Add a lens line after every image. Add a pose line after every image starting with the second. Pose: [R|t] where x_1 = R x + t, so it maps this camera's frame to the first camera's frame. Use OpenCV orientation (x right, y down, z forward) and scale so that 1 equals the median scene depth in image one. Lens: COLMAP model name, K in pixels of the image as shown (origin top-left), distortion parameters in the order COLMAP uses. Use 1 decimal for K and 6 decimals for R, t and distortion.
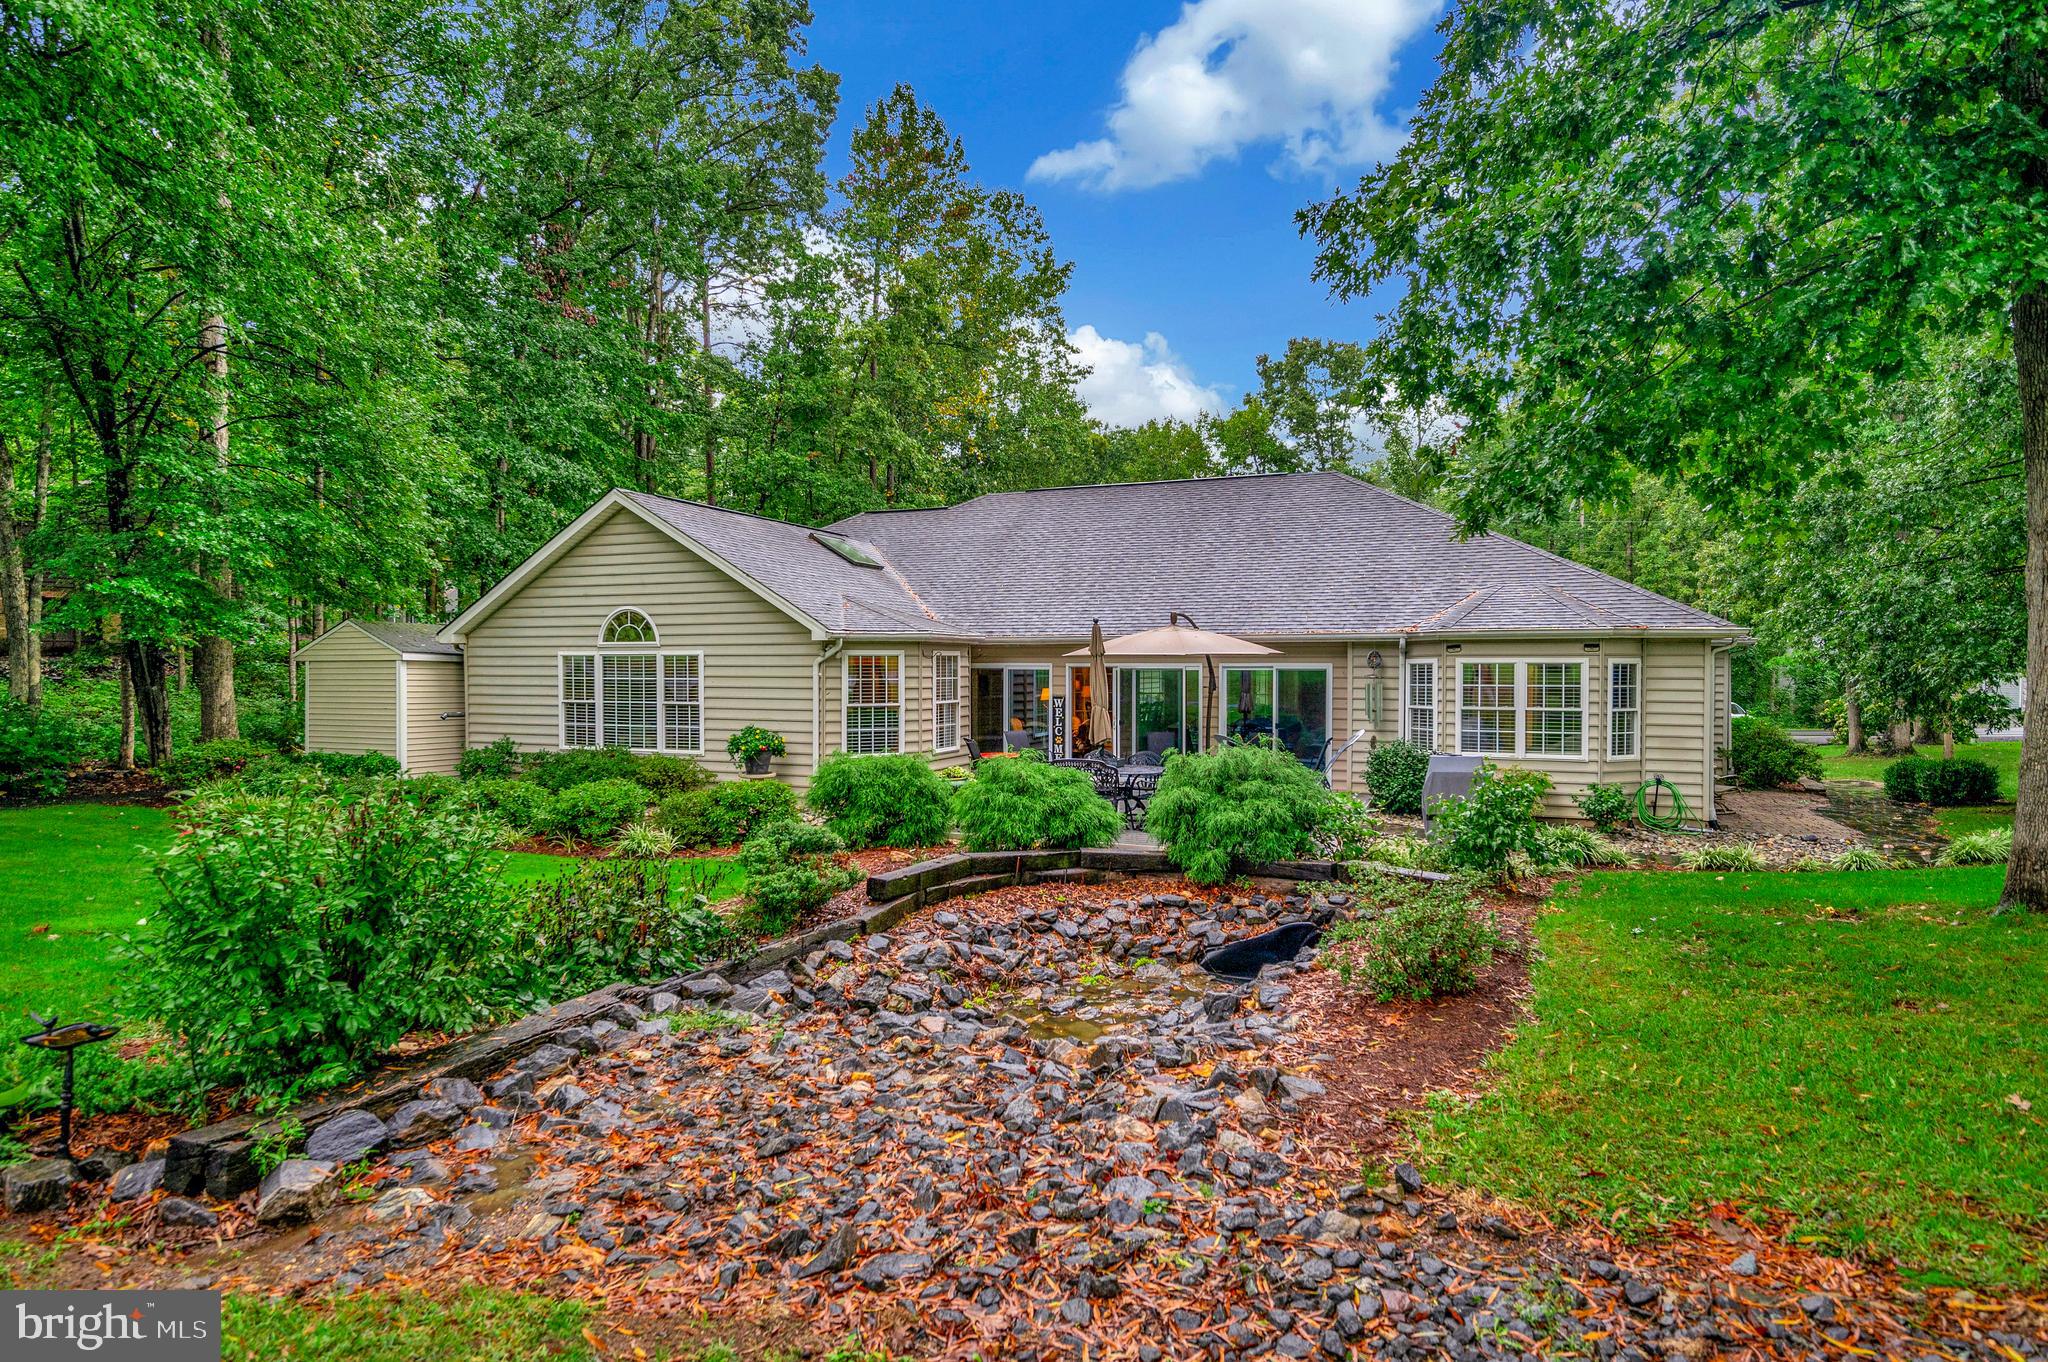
lens RADIAL K [[1033.6, 0, 1024.0], [0, 1033.6, 681.0], [0, 0, 1]] dist [-0.000084, -0.000035]
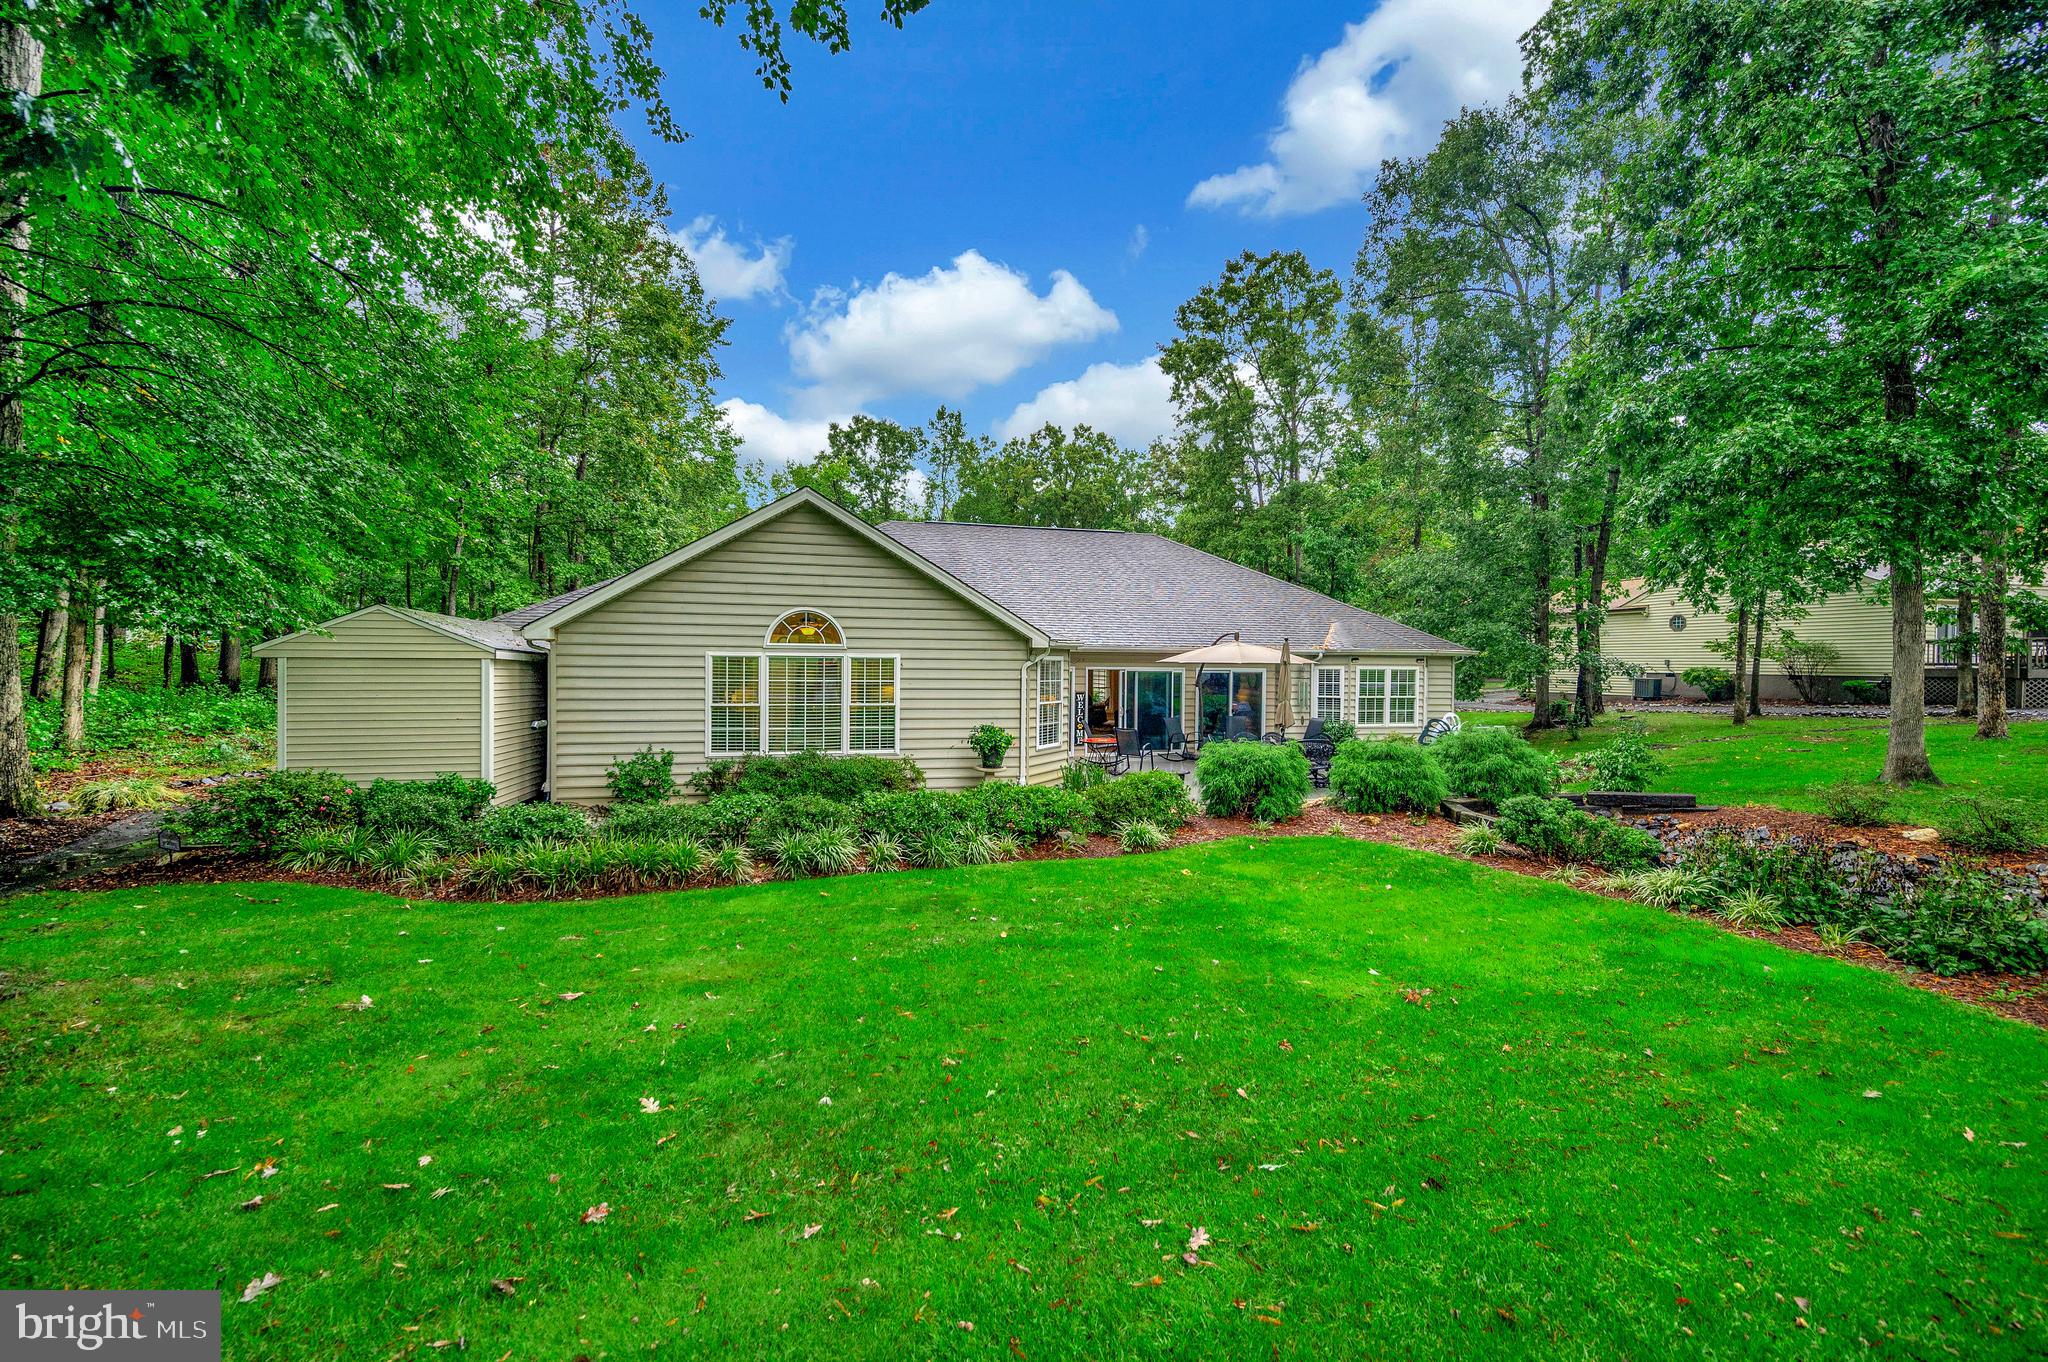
lens RADIAL K [[831.3, 0, 1028.5], [0, 831.3, 654.5], [0, 0, 1]] dist [-0.000446, -0.000747]
pose [[0.797898, 0.015775, 0.602587, -0.734767], [0.004242, 0.999486, -0.031781, -0.001177], [-0.602778, 0.027914, 0.797420, 0.256330]]
